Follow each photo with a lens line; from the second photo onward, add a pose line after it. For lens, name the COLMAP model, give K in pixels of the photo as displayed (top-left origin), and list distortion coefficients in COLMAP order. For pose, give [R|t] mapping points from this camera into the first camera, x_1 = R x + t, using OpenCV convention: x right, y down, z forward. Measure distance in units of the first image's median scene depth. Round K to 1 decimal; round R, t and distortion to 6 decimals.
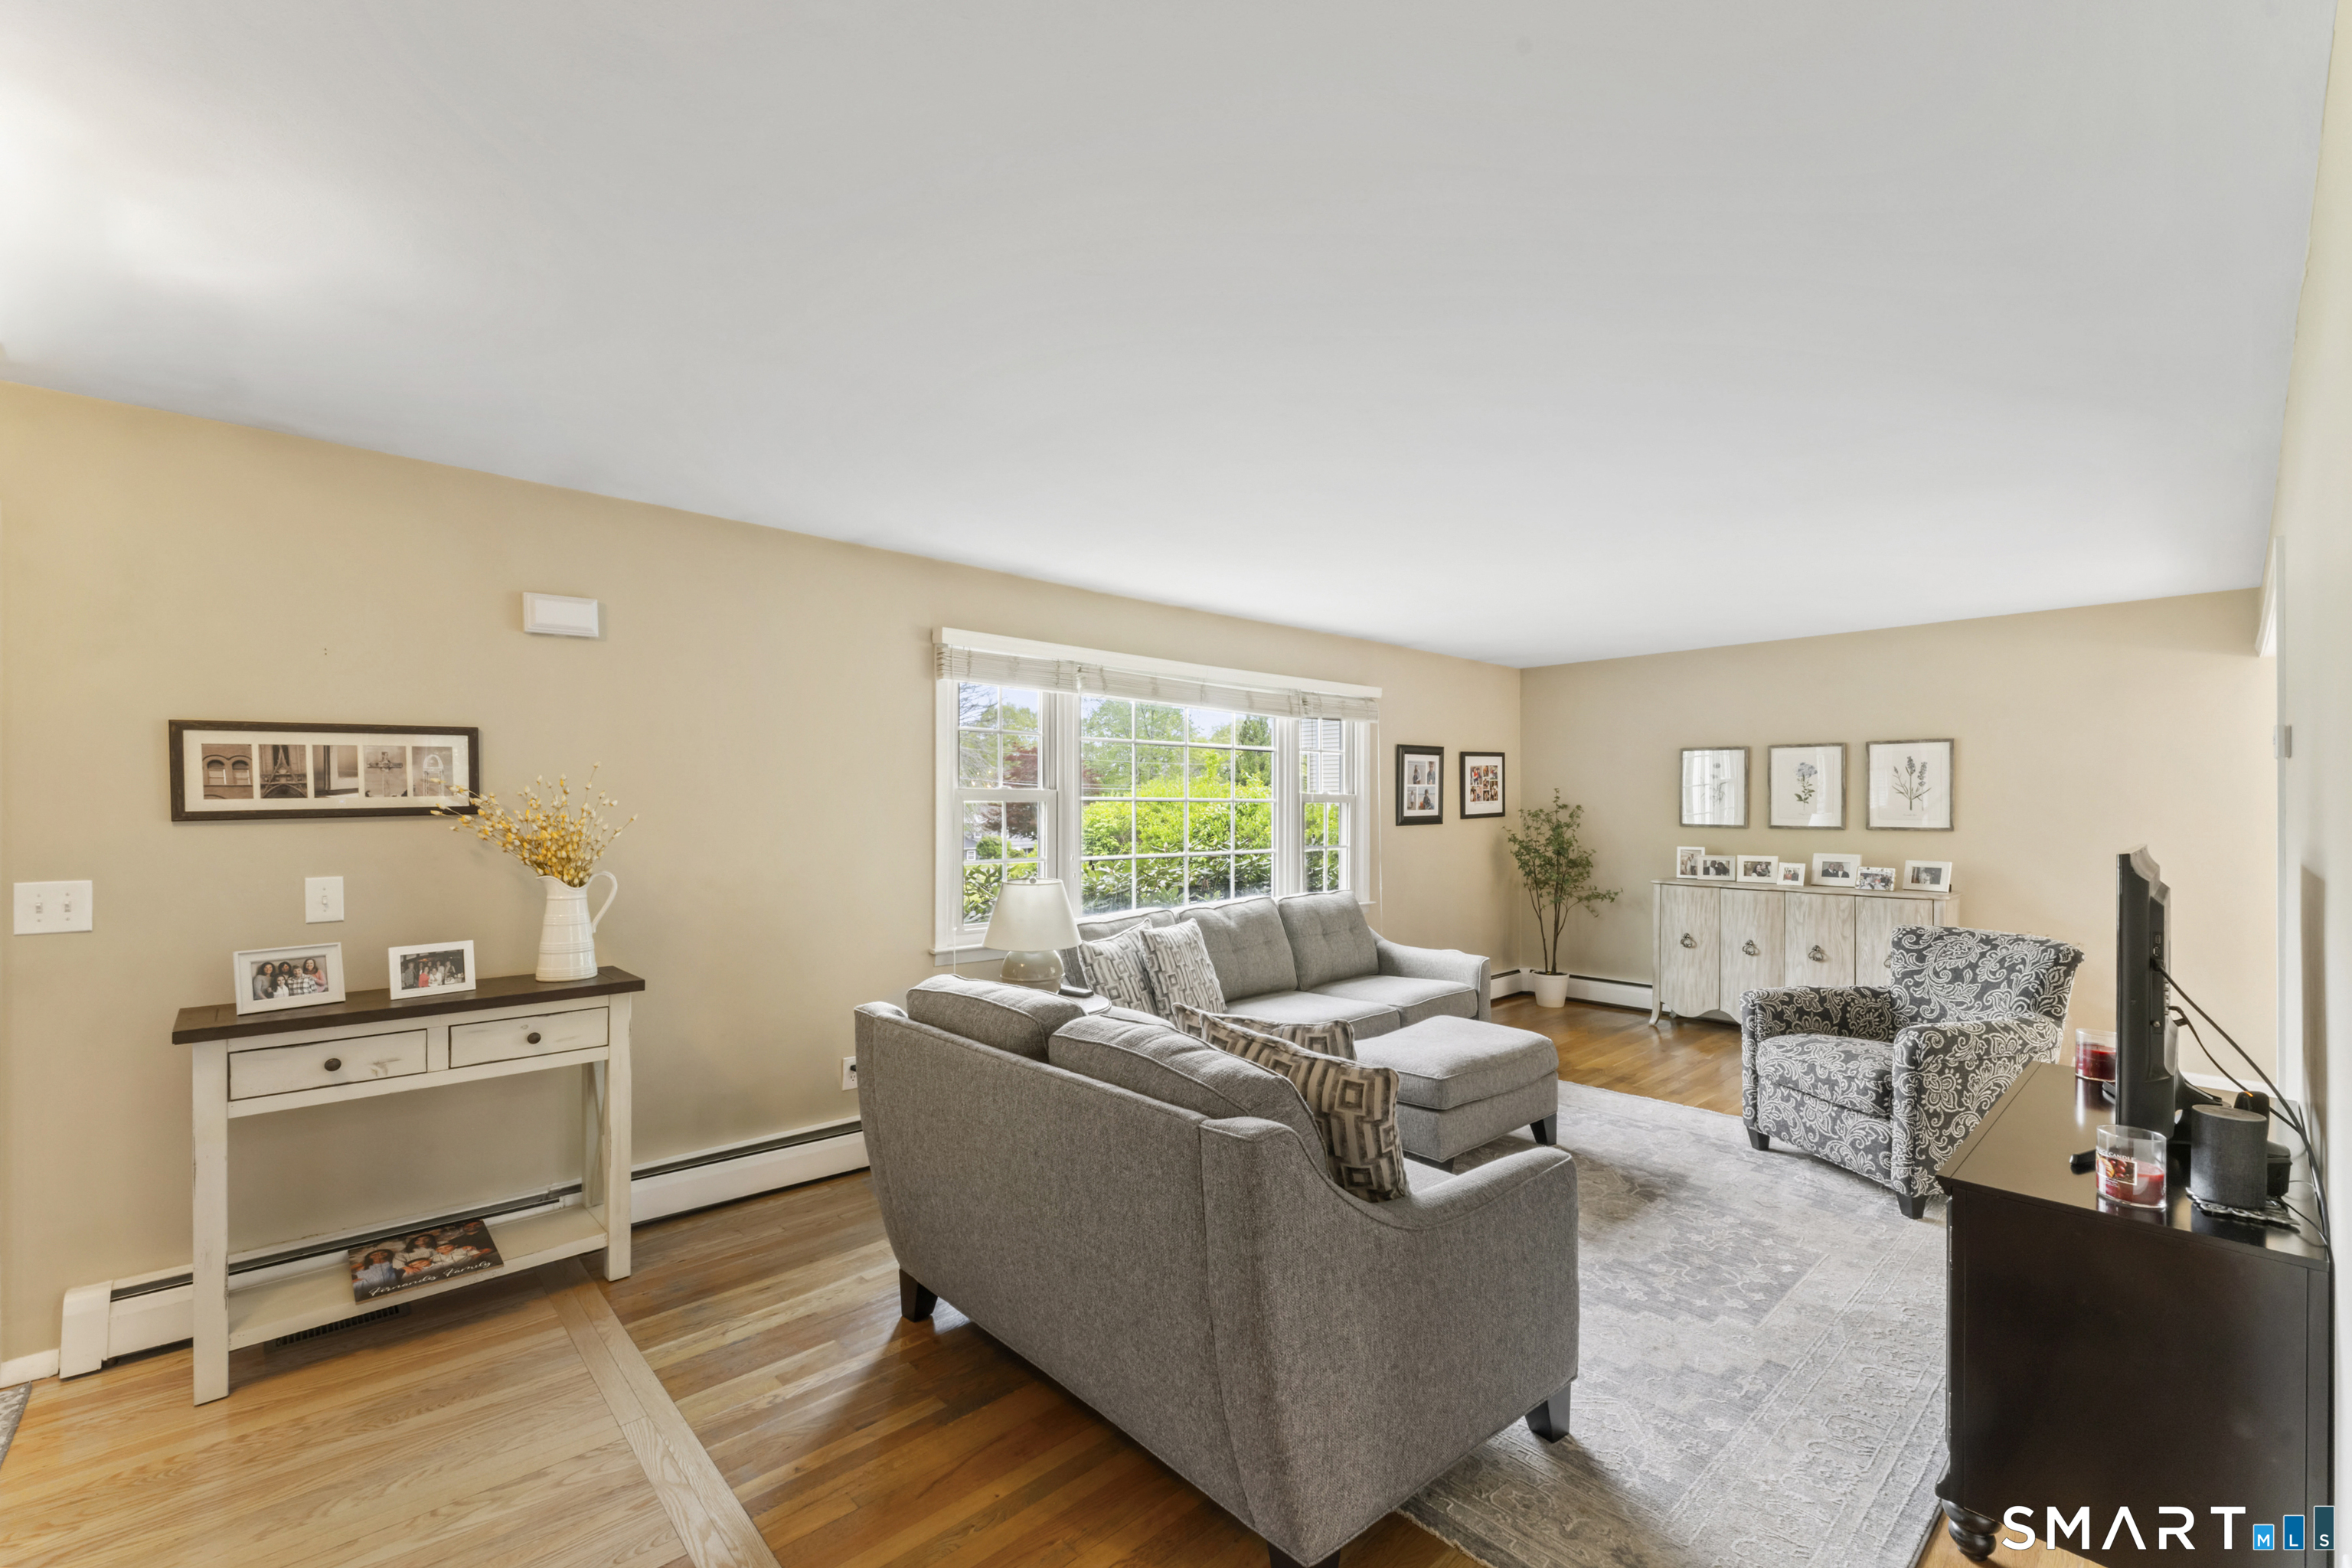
lens RADIAL K [[949.4, 0, 1174.1], [0, 949.4, 813.0], [0, 0, 1]] dist [-0.004229, -0.000572]
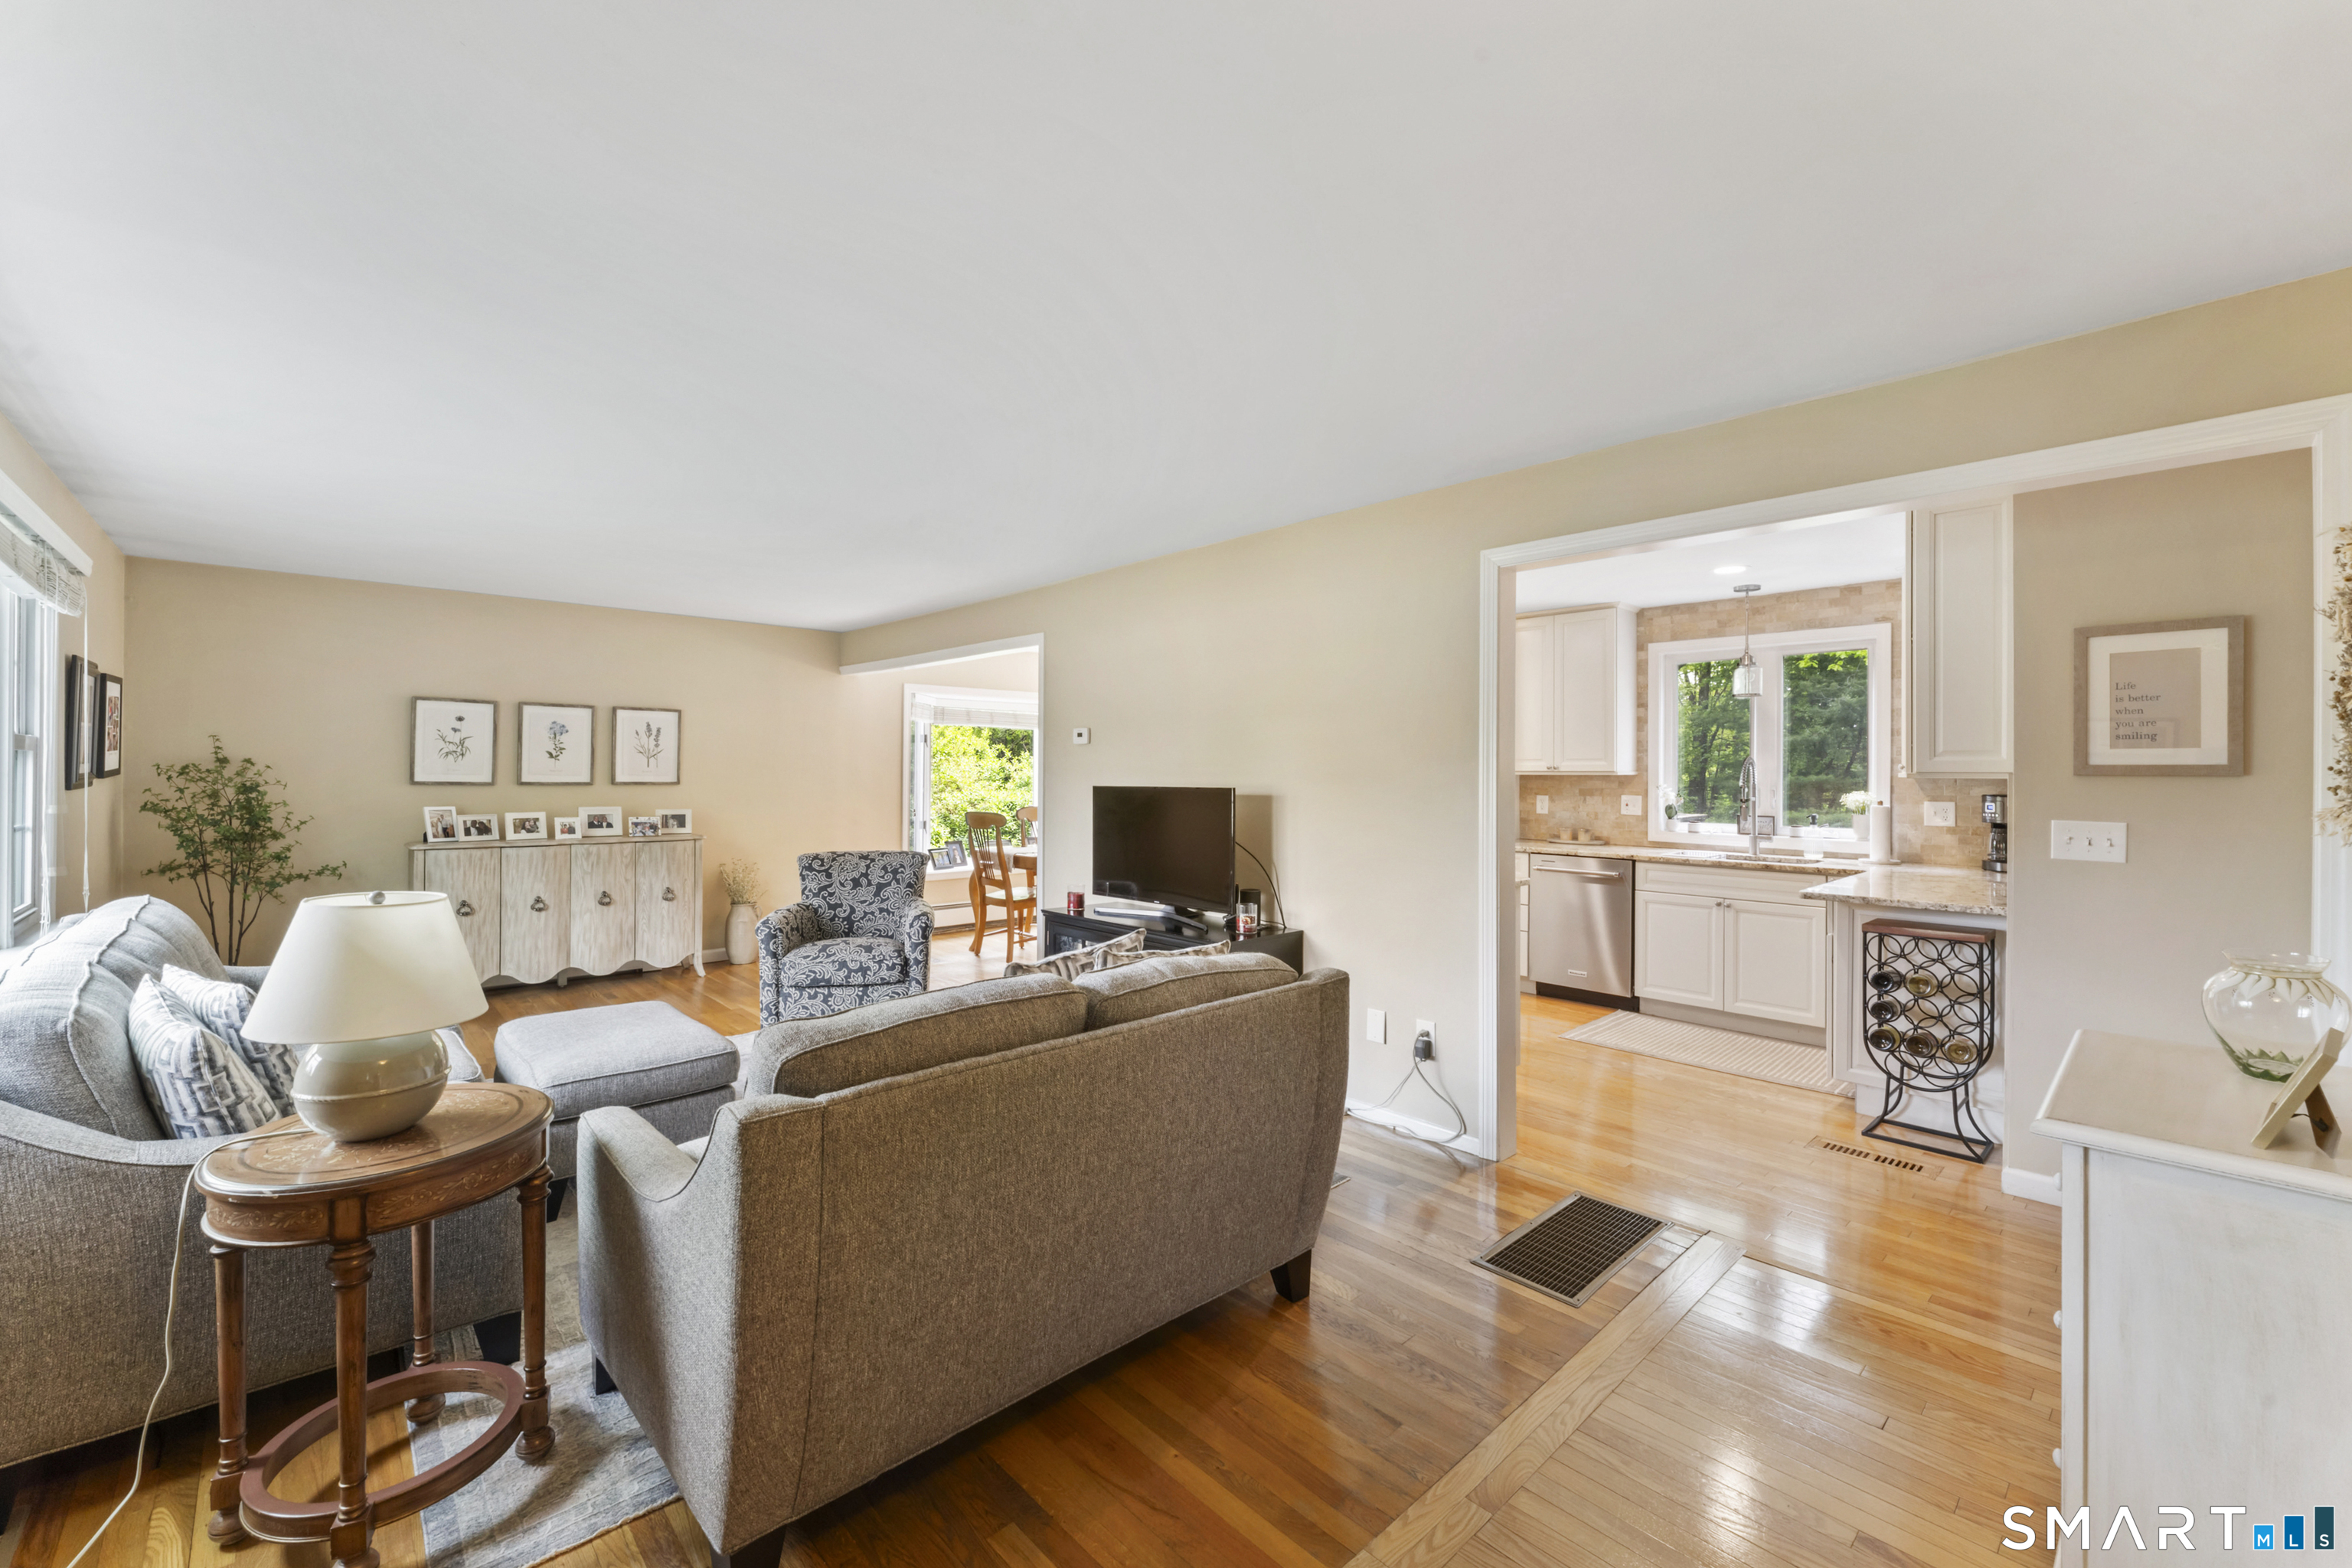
lens RADIAL K [[949.4, 0, 1168.0], [0, 949.4, 773.2], [0, 0, 1]] dist [-0.004229, -0.000572]
pose [[-0.001256, -0.002531, 0.999996, -0.408133], [-0.002359, 0.999994, 0.002528, -0.000122], [-0.999996, -0.002356, -0.001262, 0.349712]]
